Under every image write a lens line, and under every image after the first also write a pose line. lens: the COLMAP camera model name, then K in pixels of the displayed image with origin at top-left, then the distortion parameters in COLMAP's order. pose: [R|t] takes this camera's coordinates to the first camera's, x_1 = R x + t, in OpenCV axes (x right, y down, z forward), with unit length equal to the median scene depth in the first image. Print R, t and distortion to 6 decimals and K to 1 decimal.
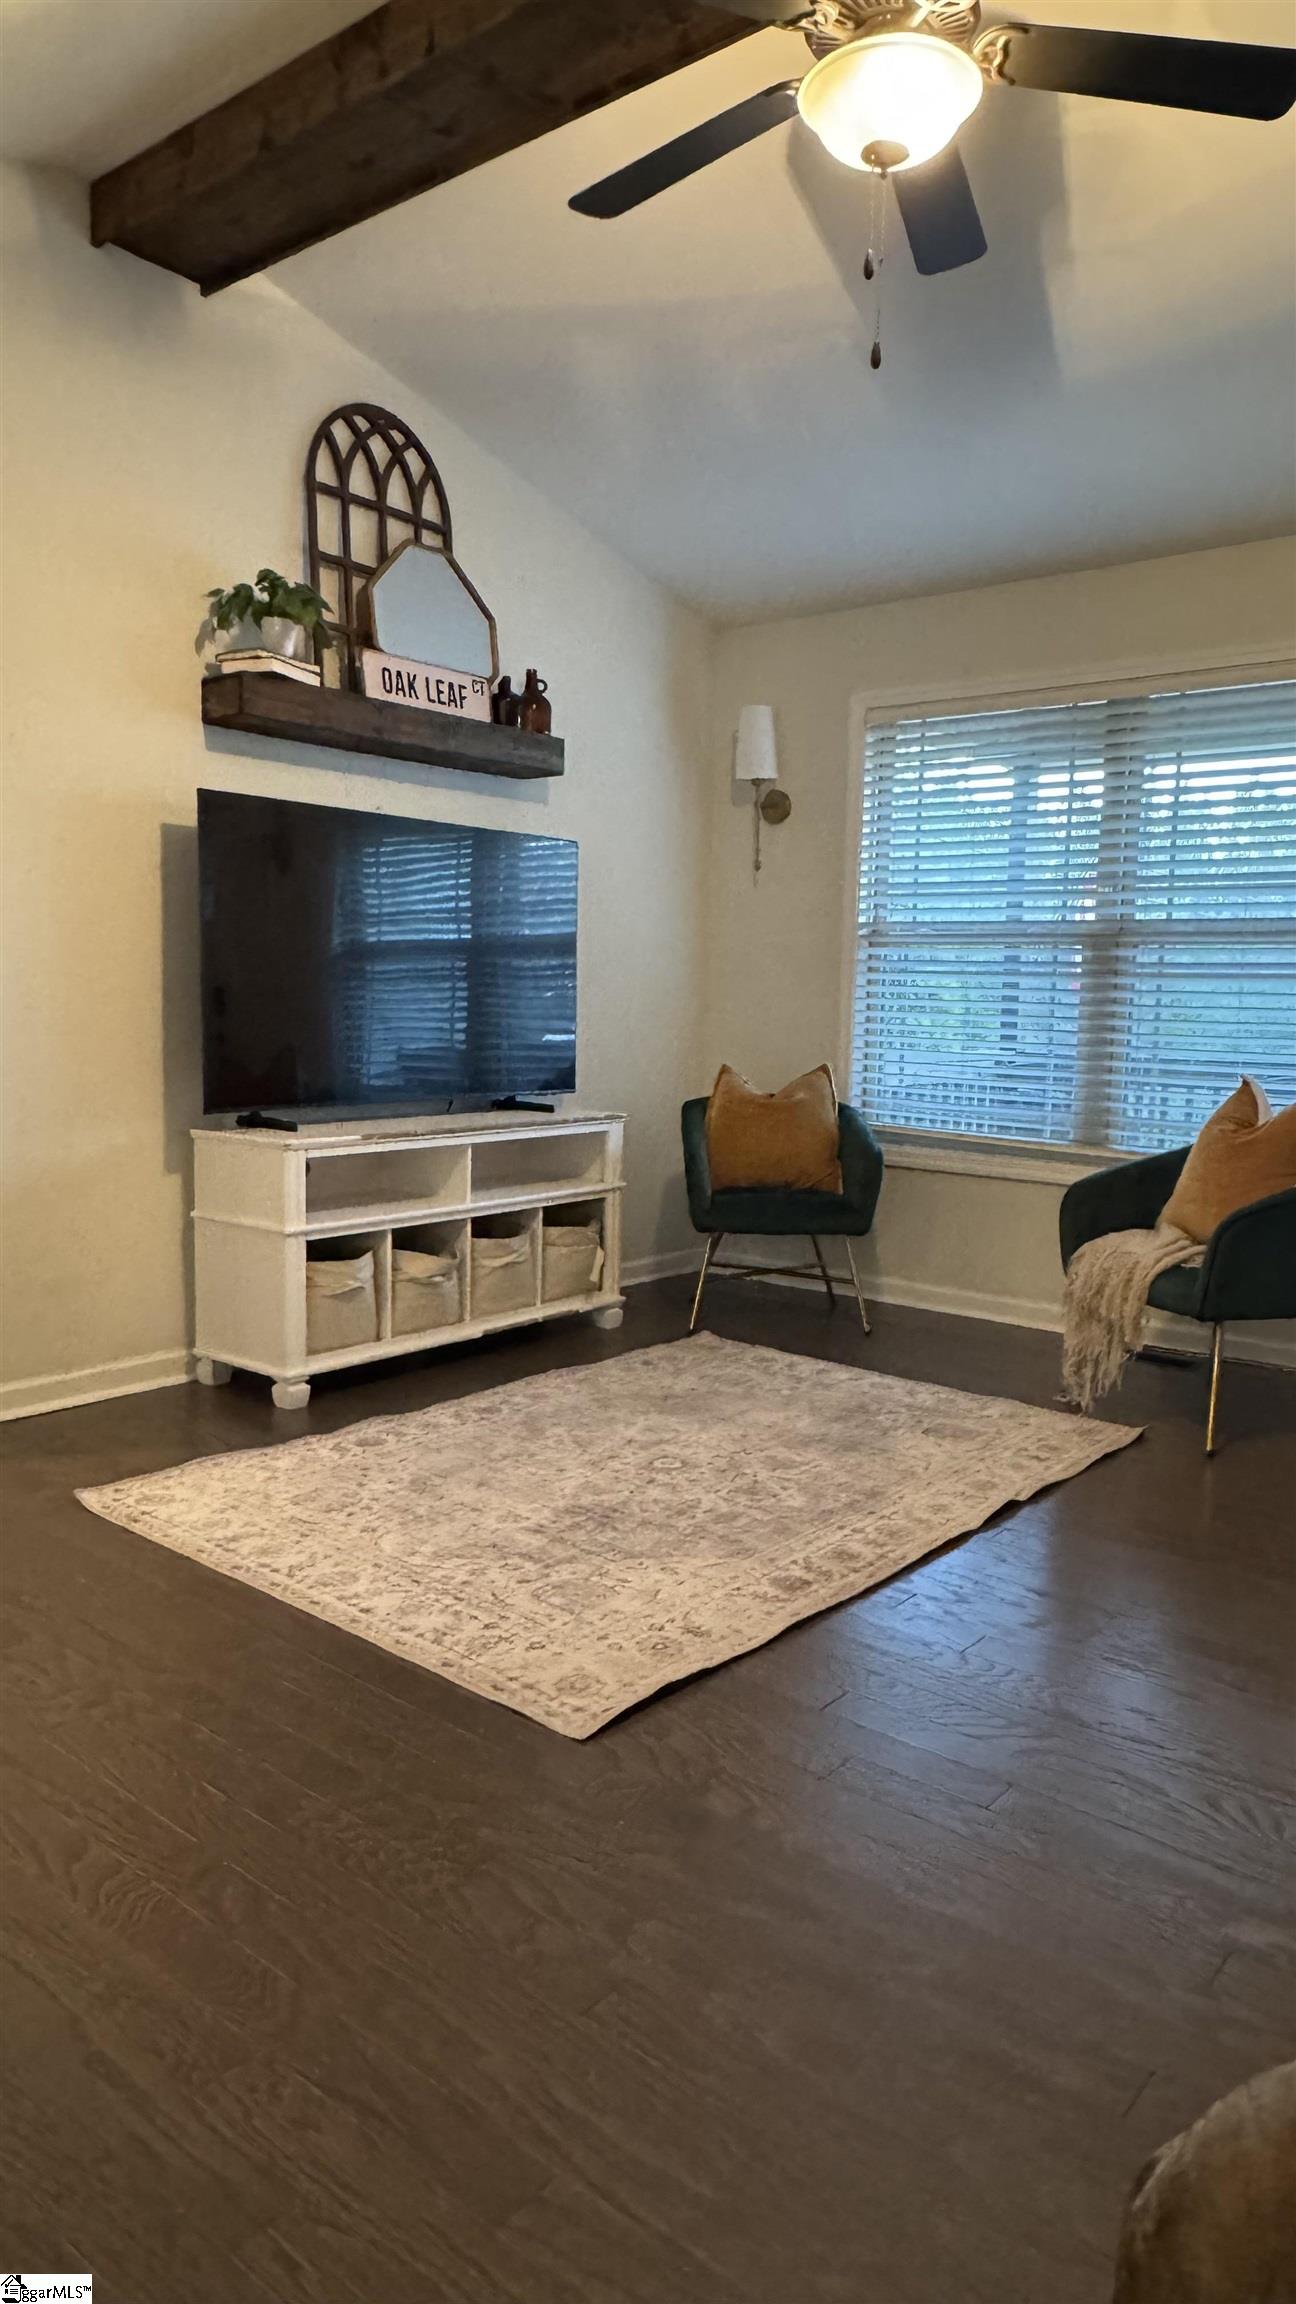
lens RADIAL K [[1468.0, 0, 632.2], [0, 1468.0, 1160.3], [0, 0, 1]] dist [0.004875, -0.006306]
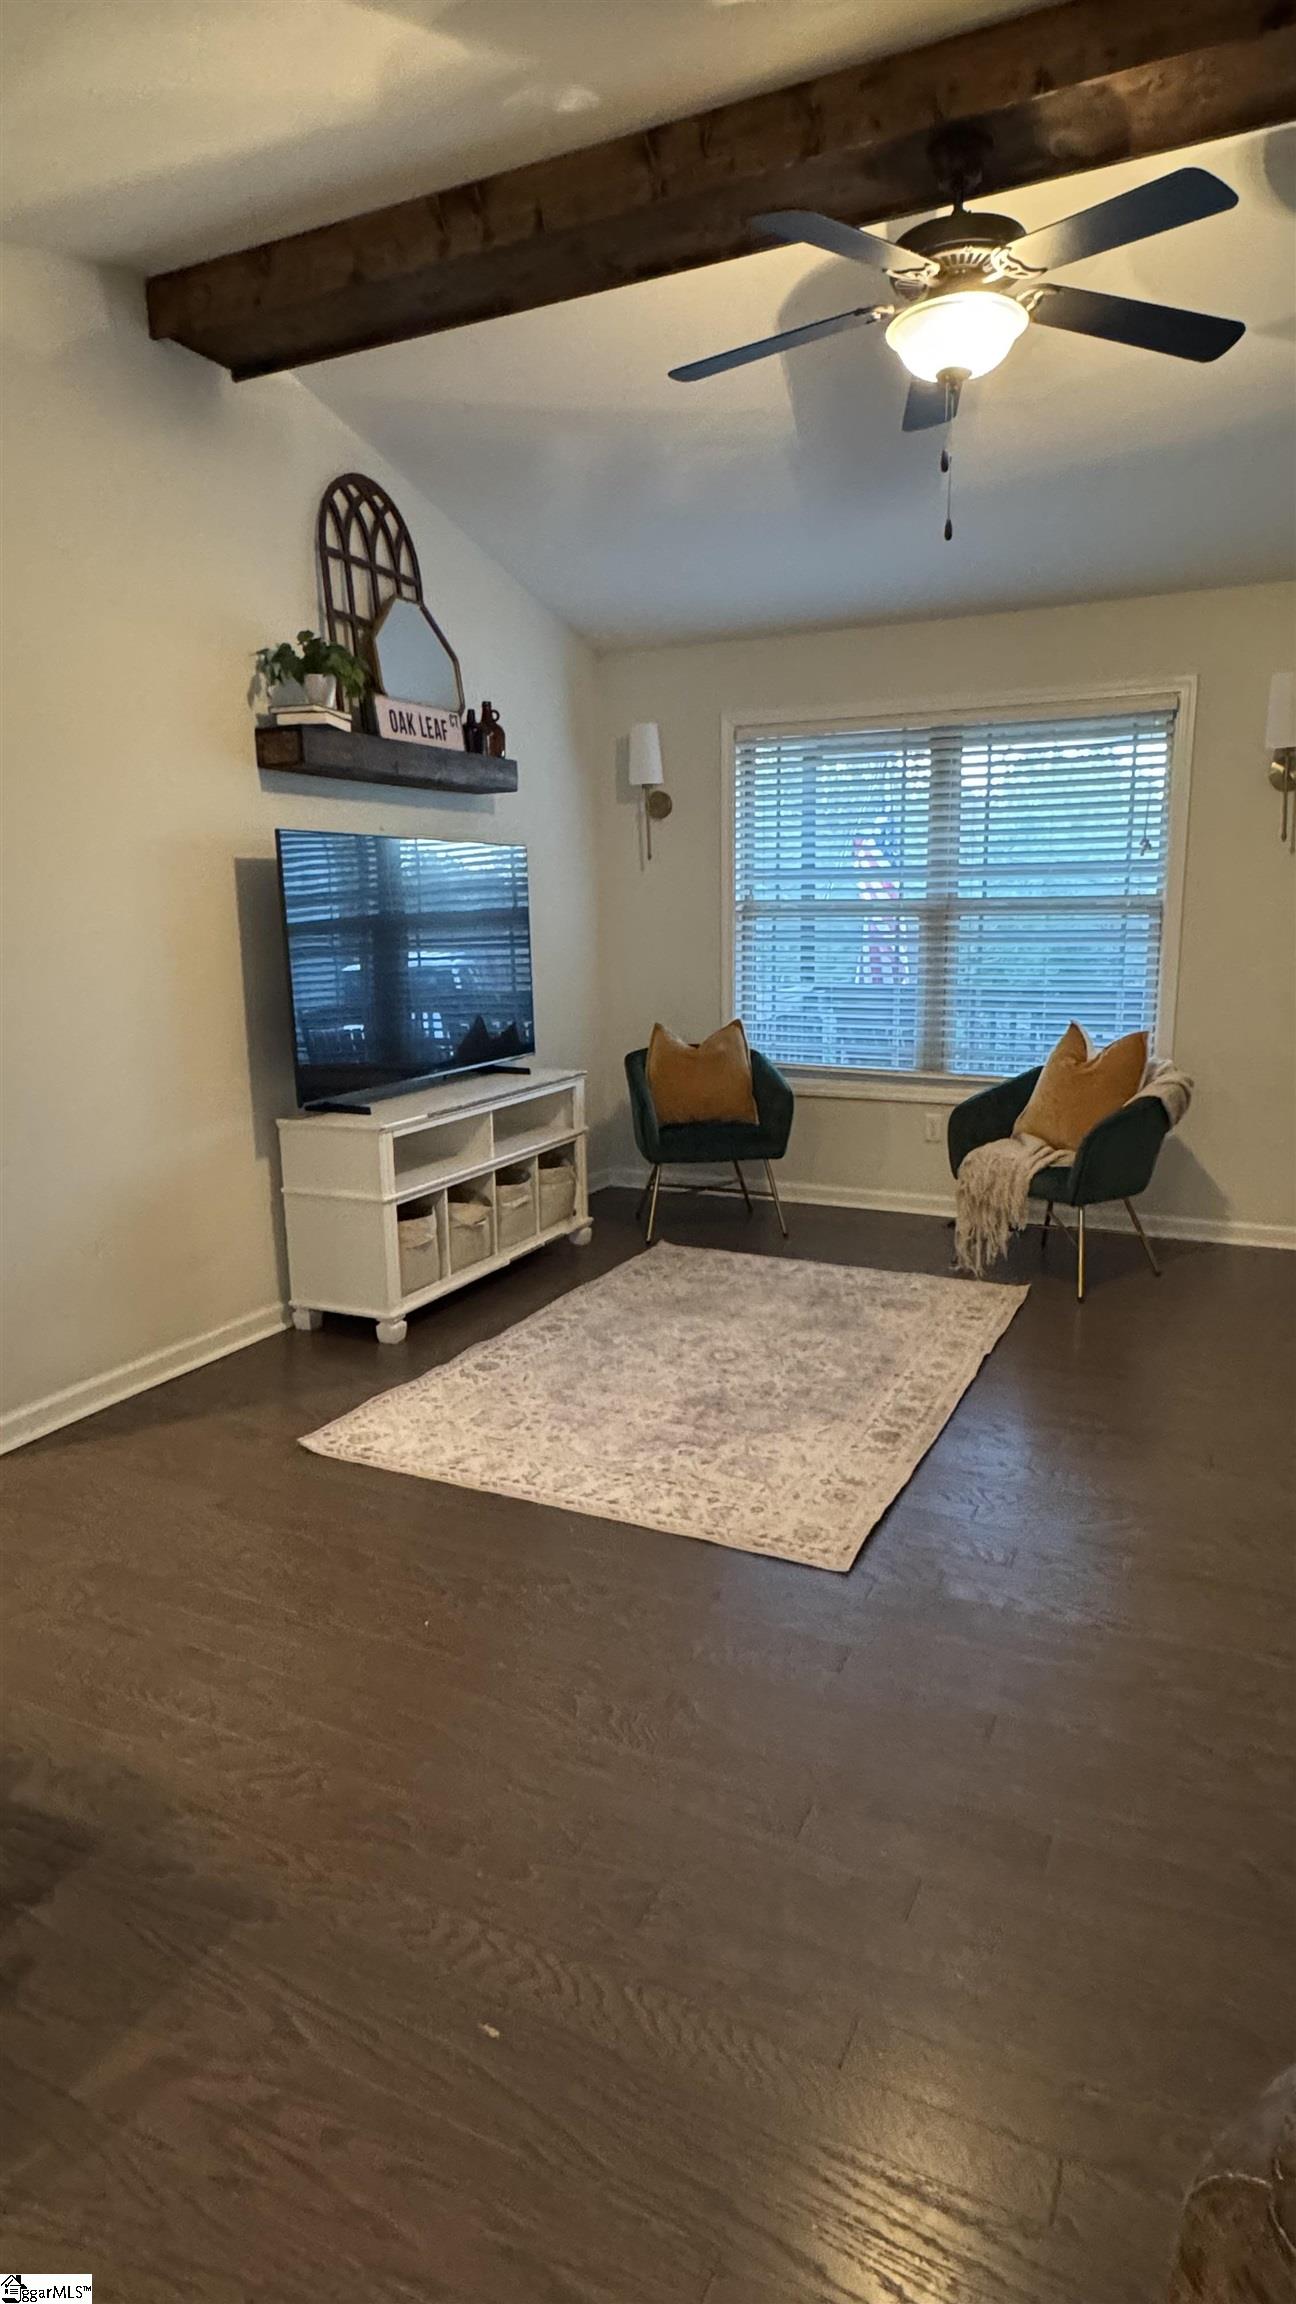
lens RADIAL K [[1270.6, 0, 635.1], [0, 1270.6, 1153.6], [0, 0, 1]] dist [-0.004667, 0.002102]
pose [[0.969334, -0.083097, 0.231271, -0.260371], [0.063911, 0.993955, 0.089264, -0.066780], [-0.237291, -0.071745, 0.968786, -0.052008]]
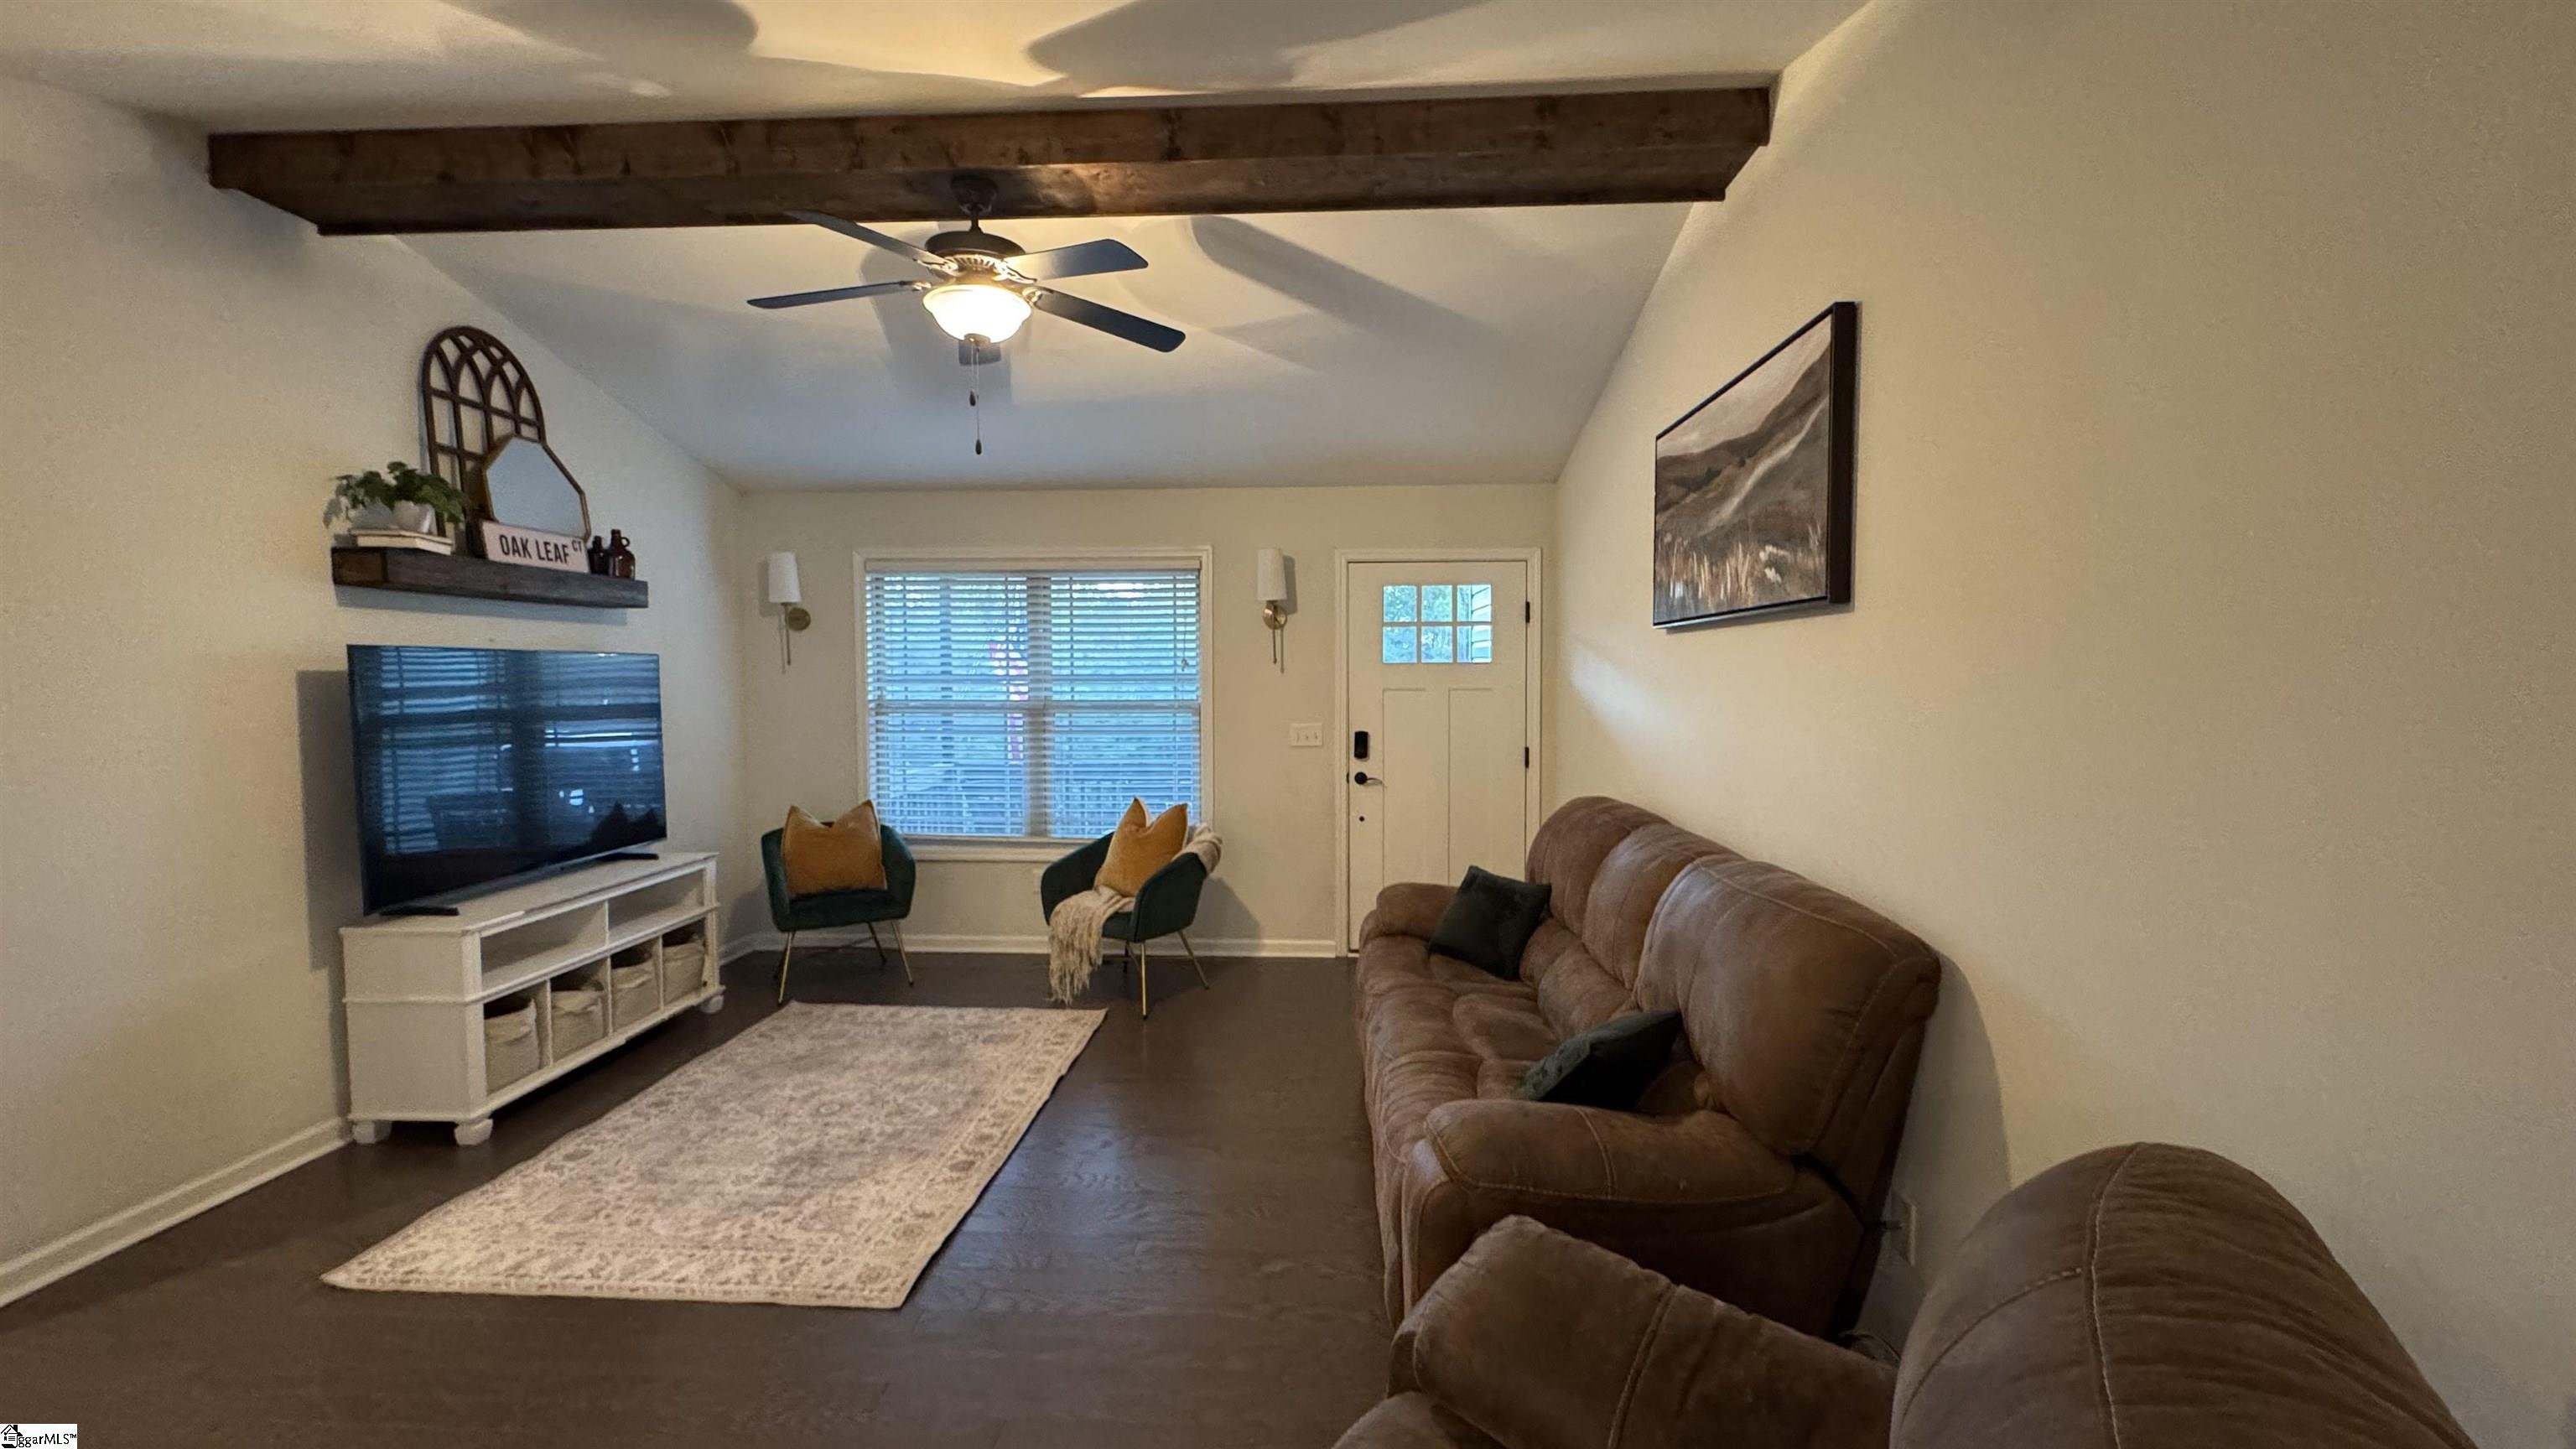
lens RADIAL K [[1028.3, 0, 1282.1], [0, 1028.3, 725.3], [0, 0, 1]] dist [-0.000969, -0.000374]
pose [[0.796635, -0.053855, 0.602057, -0.187373], [0.088146, 0.995726, -0.027564, -0.093577], [-0.597999, 0.075027, 0.797977, -0.106832]]
